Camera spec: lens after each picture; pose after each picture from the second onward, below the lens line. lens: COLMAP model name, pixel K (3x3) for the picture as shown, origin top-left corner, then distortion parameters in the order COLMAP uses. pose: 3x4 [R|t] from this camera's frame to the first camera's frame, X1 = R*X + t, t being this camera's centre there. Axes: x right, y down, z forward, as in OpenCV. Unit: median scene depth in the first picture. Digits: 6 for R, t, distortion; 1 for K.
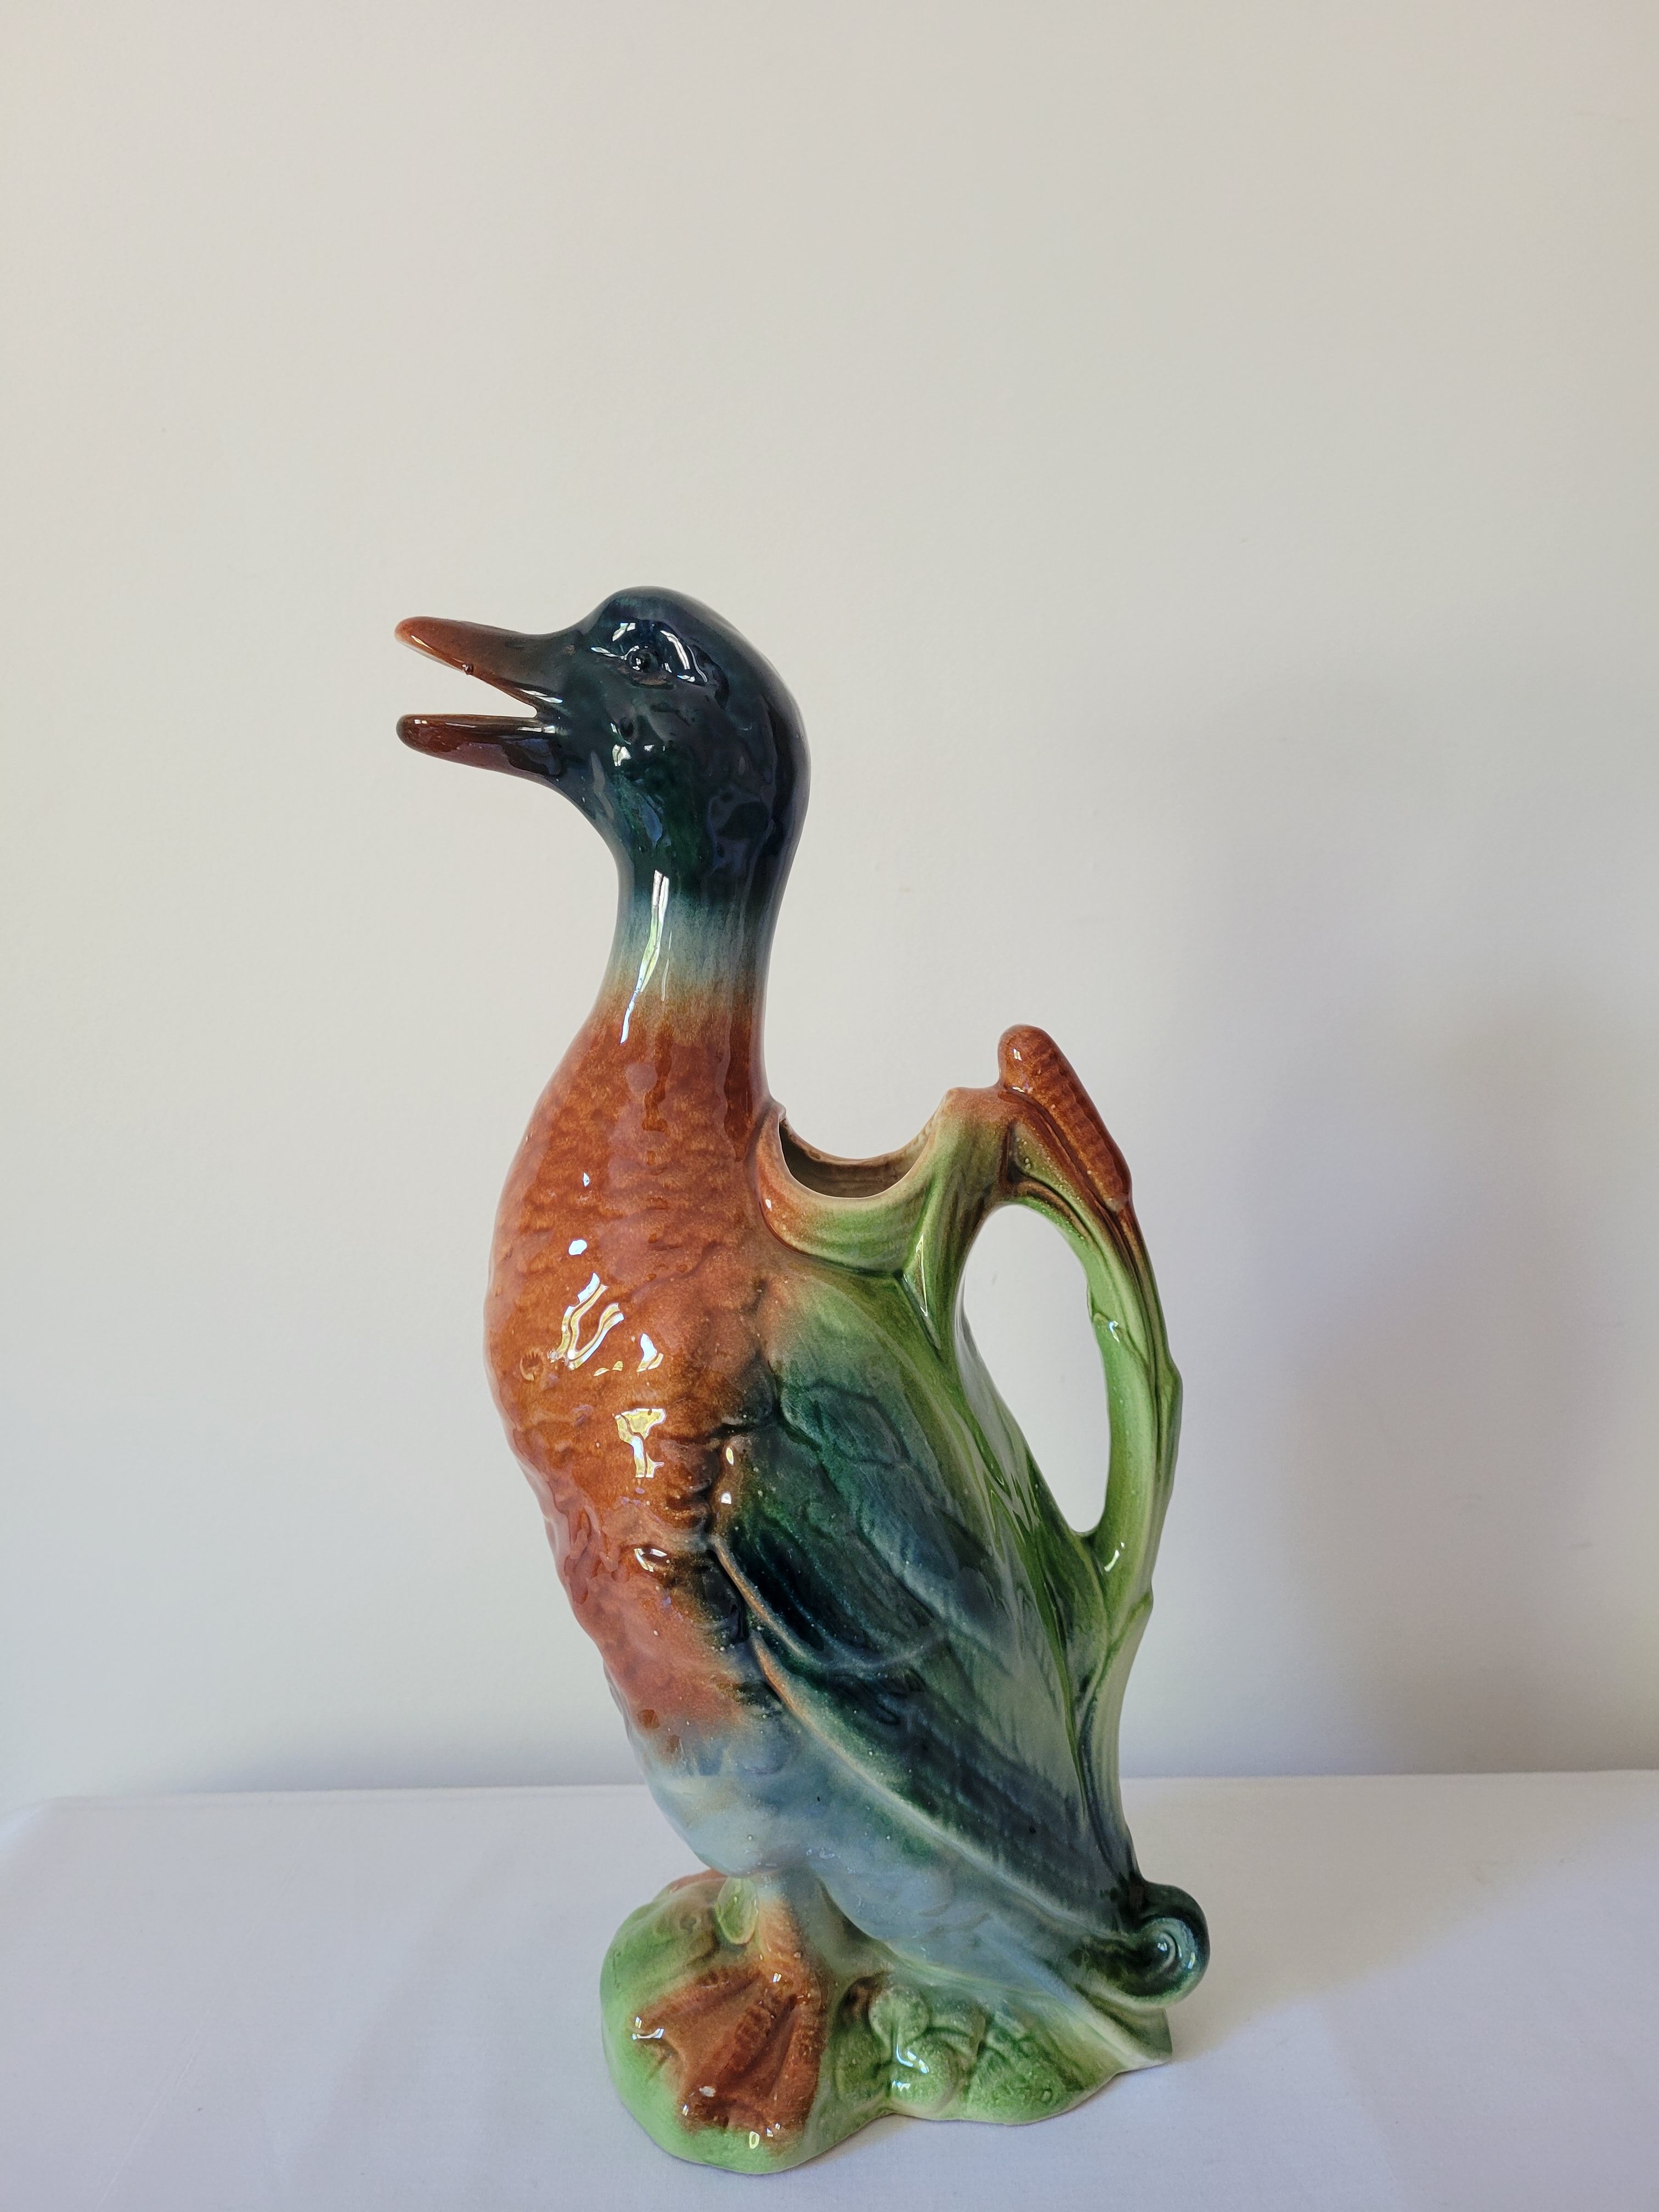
lens RADIAL K [[1651.7, 0, 829.5], [0, 1651.7, 1106.0], [0, 0, 1]] dist [0.036754, 0.001441]
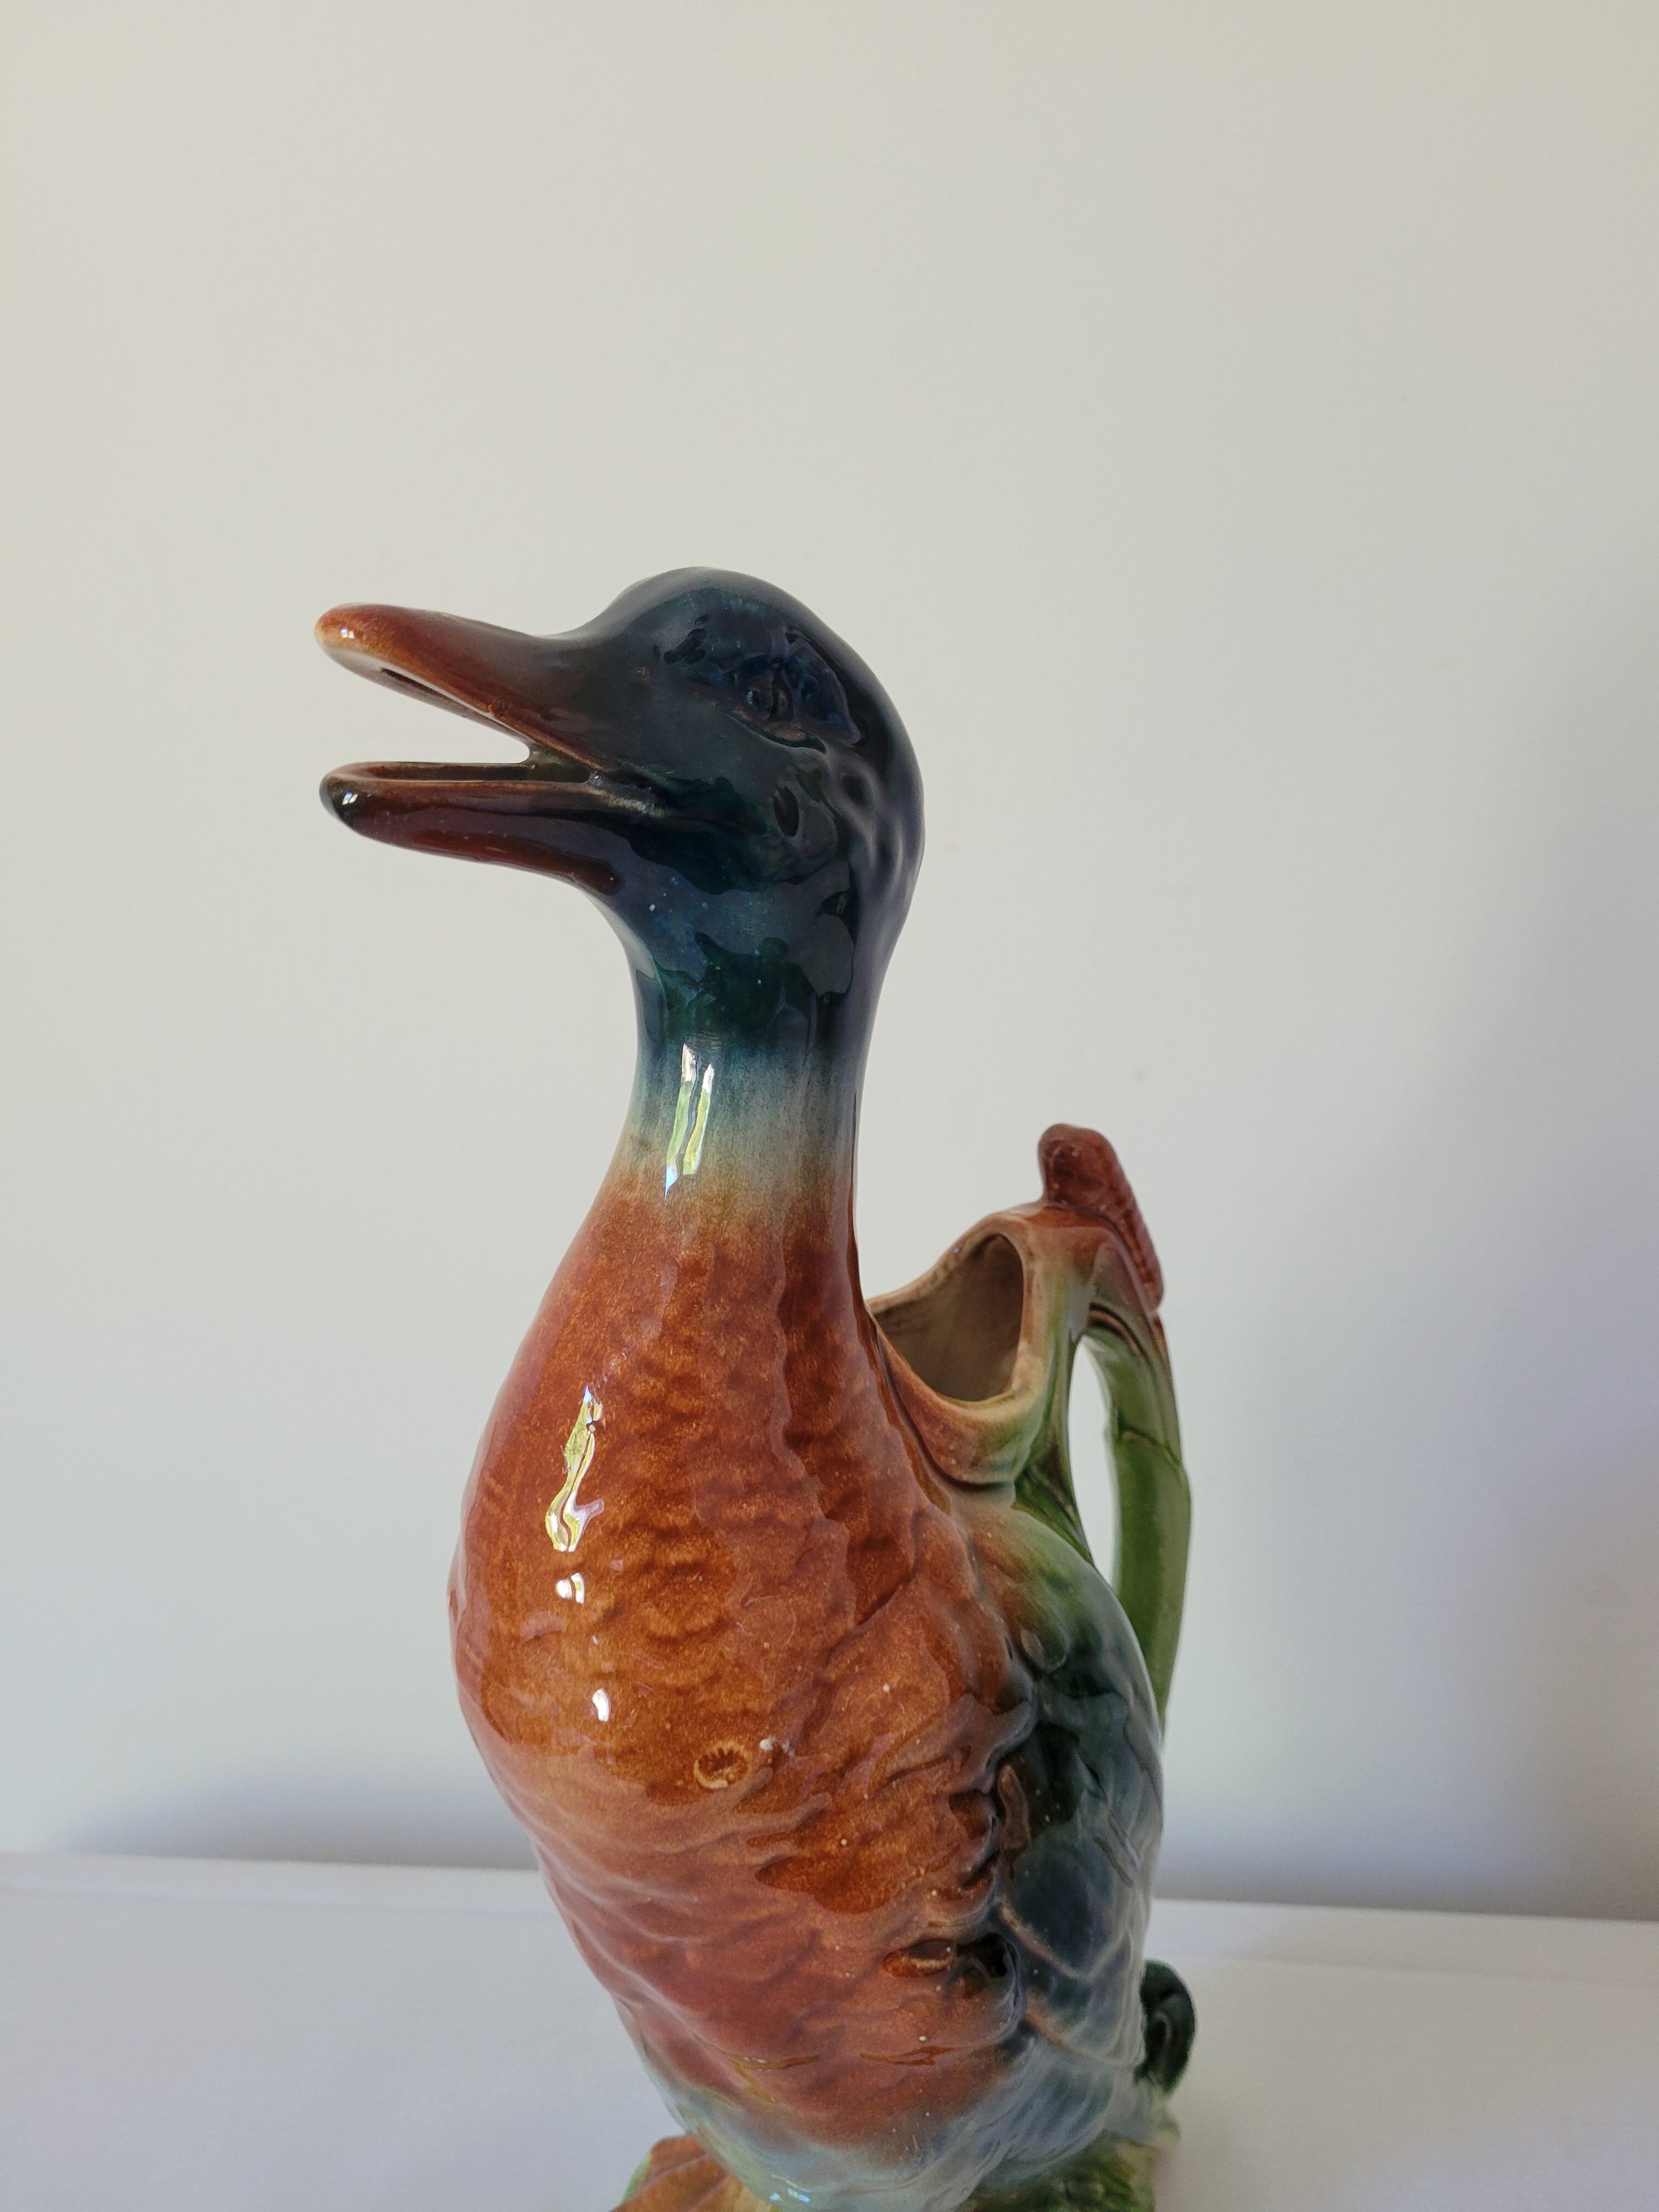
lens RADIAL K [[1691.7, 0, 829.5], [0, 1691.7, 1106.0], [0, 0, 1]] dist [0.003602, -0.002721]
pose [[0.770103, -0.155023, 0.618797, -0.518267], [0.067587, 0.984391, 0.162499, -0.213333], [-0.634330, -0.083318, 0.768560, 0.449386]]
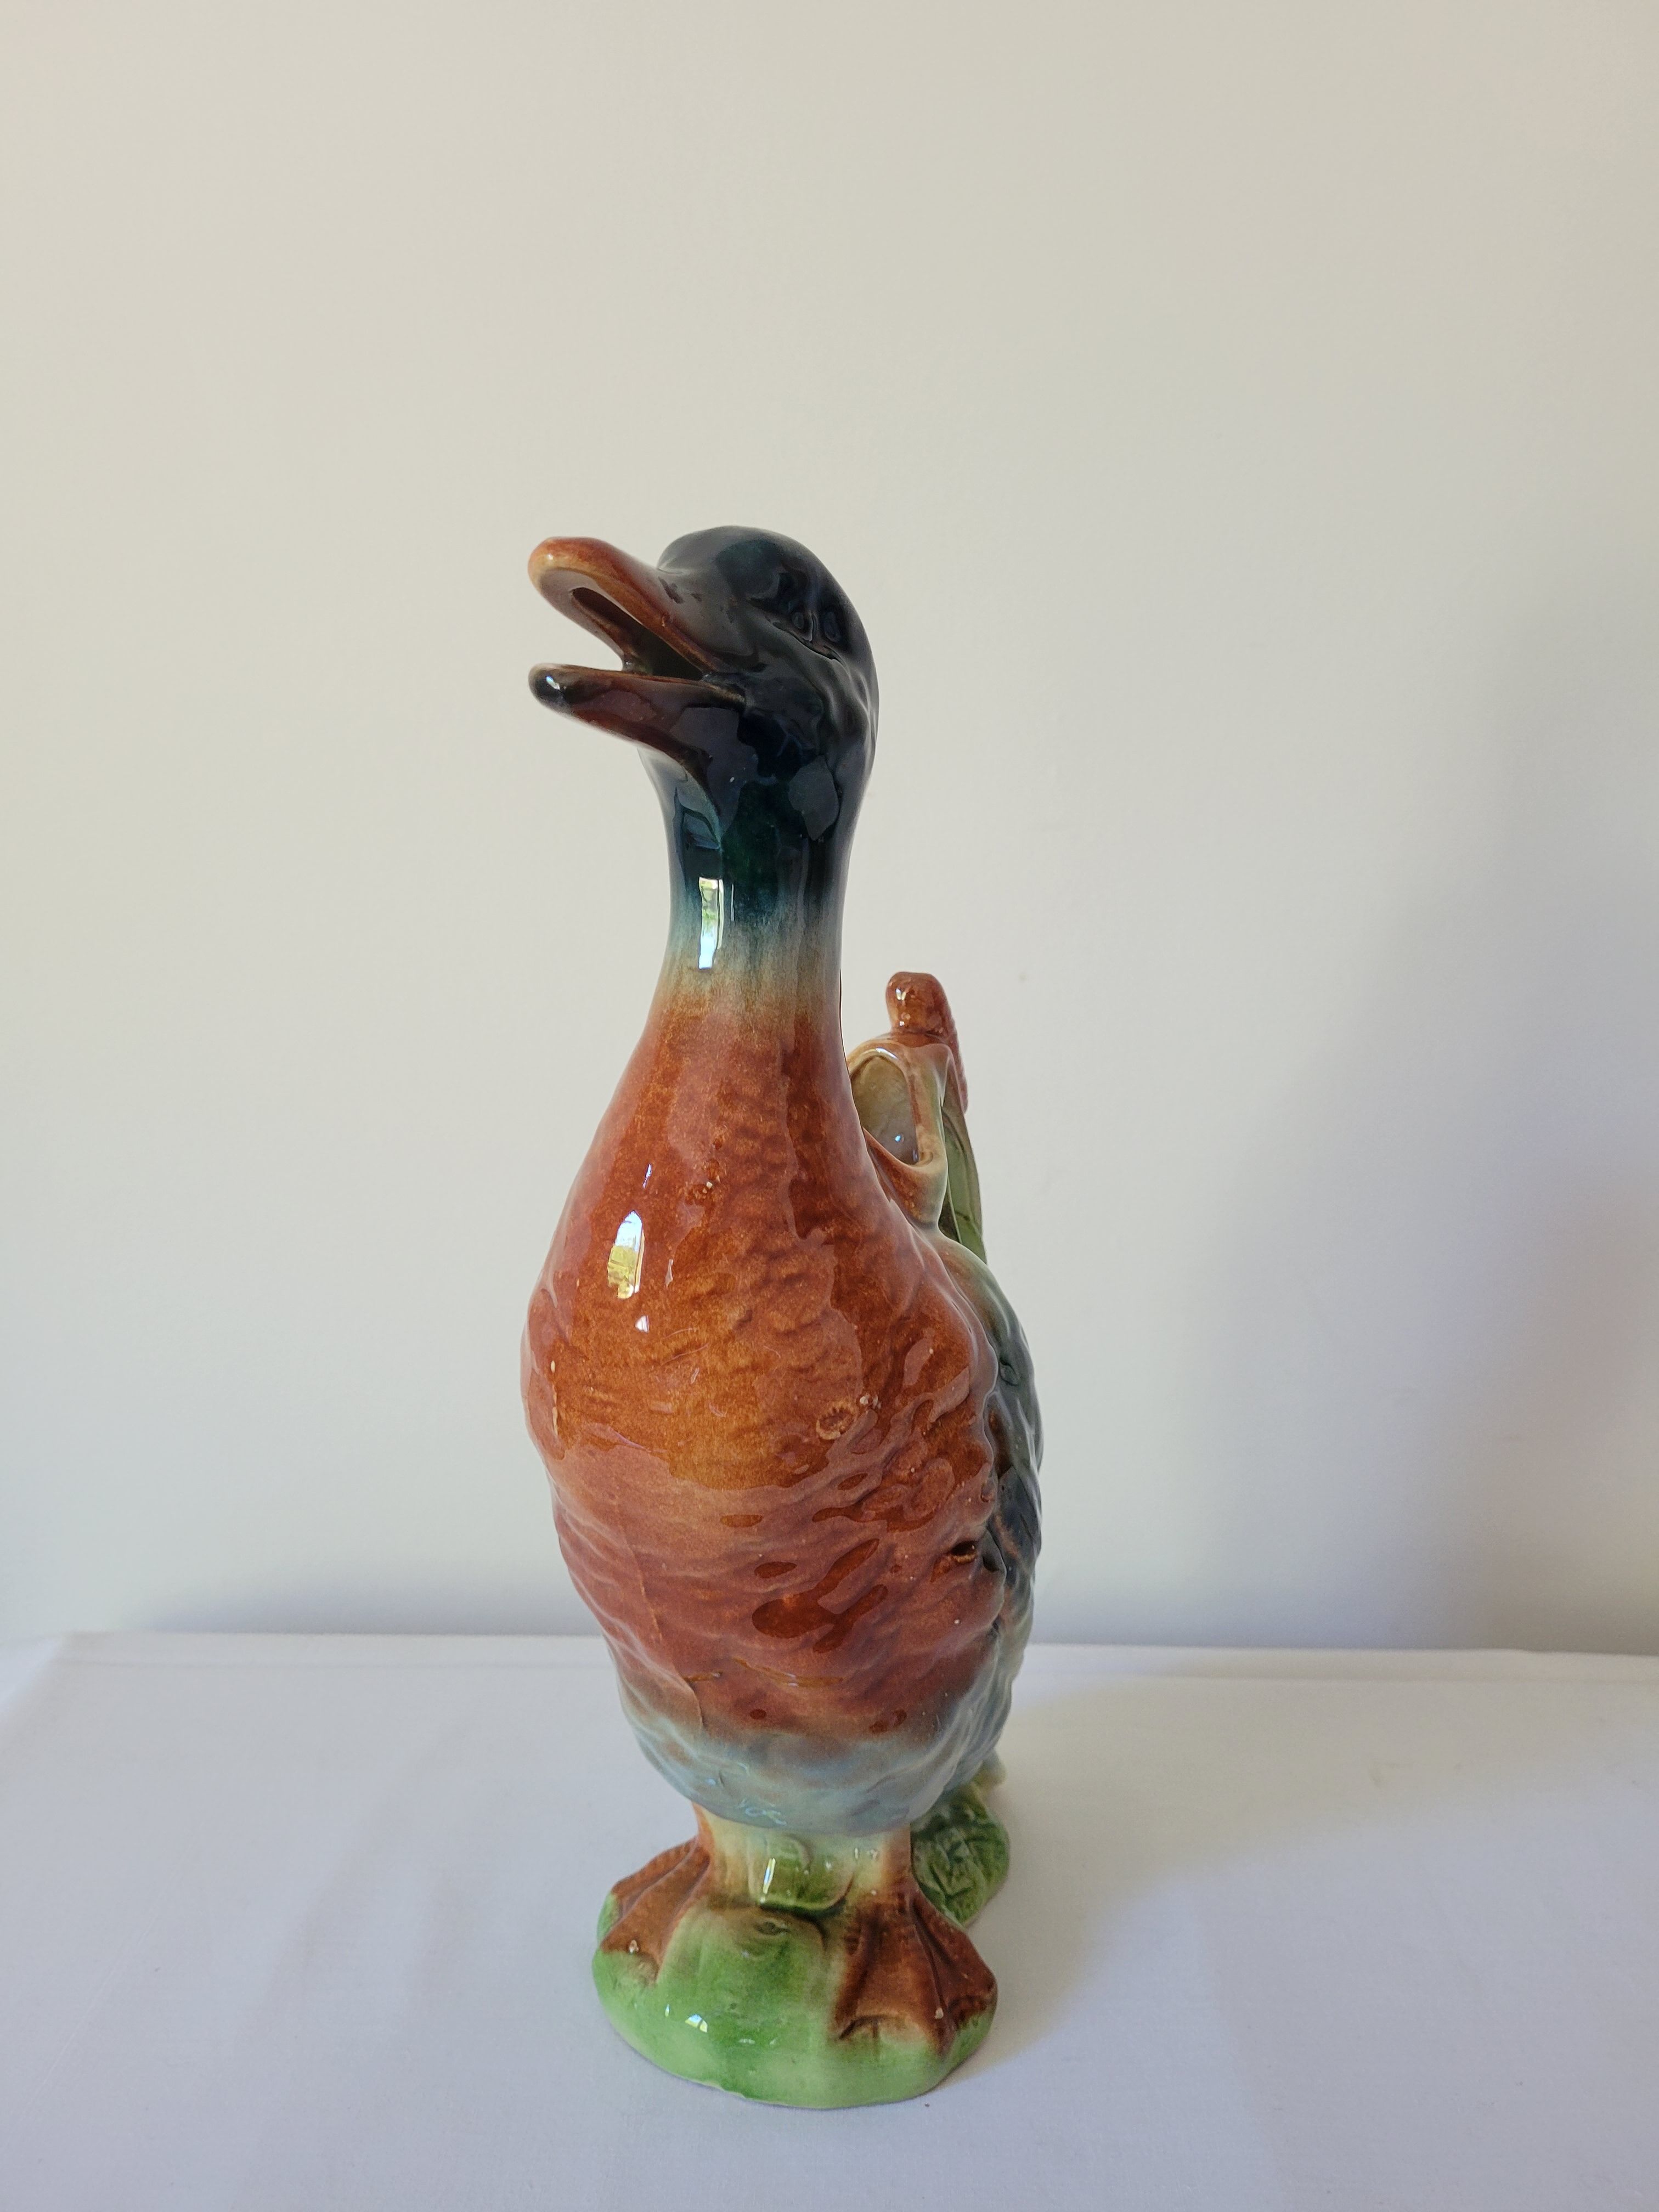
lens RADIAL K [[1651.7, 0, 829.5], [0, 1651.7, 1106.0], [0, 0, 1]] dist [0.036754, 0.001441]
pose [[0.464832, -0.204674, 0.861417, -0.899618], [0.100998, 0.978821, 0.178070, -0.168730], [-0.879620, 0.004229, 0.475659, 0.556937]]
